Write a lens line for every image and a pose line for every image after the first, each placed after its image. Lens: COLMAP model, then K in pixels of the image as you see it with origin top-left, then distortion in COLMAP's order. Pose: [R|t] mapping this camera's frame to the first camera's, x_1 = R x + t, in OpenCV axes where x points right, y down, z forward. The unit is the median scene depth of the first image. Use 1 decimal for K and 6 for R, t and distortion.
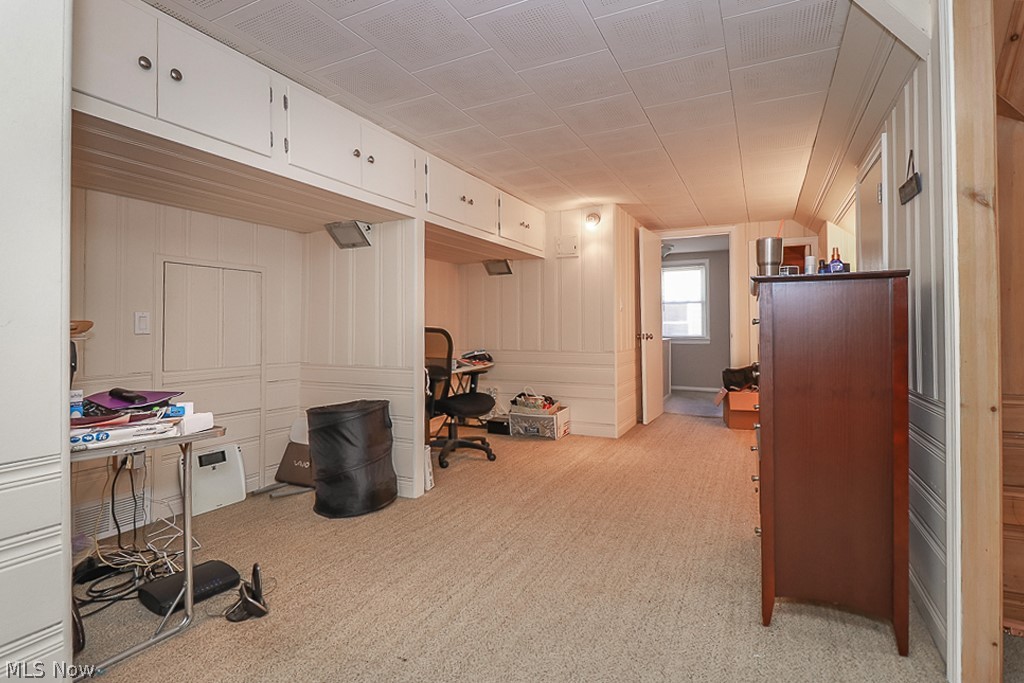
lens RADIAL K [[494.1, 0, 505.8], [0, 494.1, 326.2], [0, 0, 1]] dist [0.012125, -0.008779]
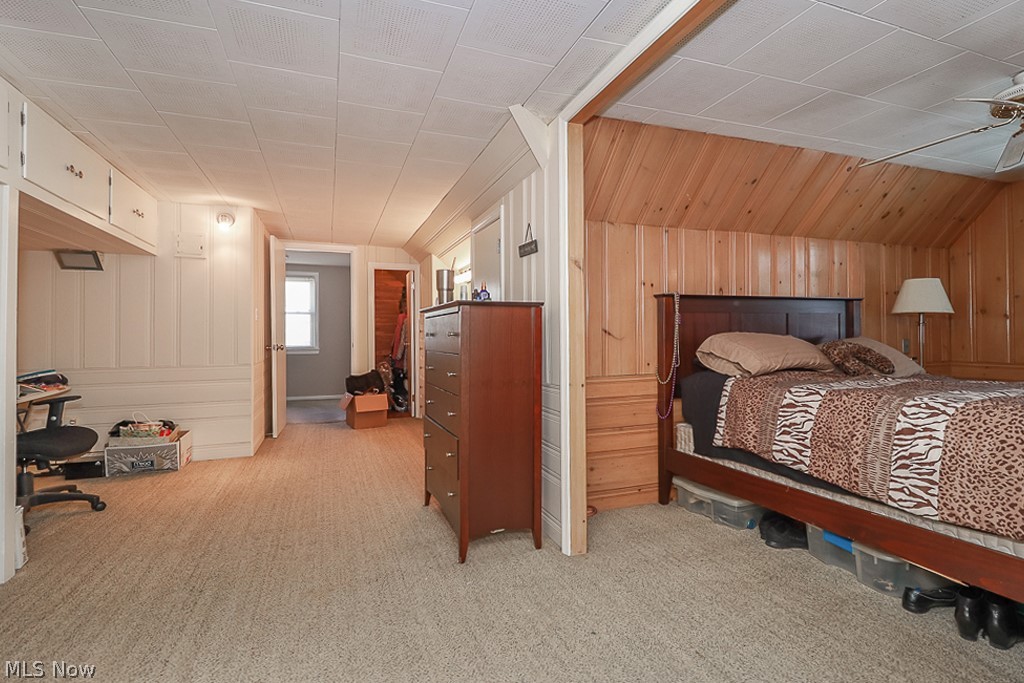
lens RADIAL K [[494.1, 0, 502.0], [0, 494.1, 334.6], [0, 0, 1]] dist [0.012125, -0.008779]
pose [[0.686042, 0.002708, 0.727556, -0.162025], [-0.000278, 0.999994, -0.003460, -0.002229], [-0.727561, 0.002171, 0.686039, 0.004032]]
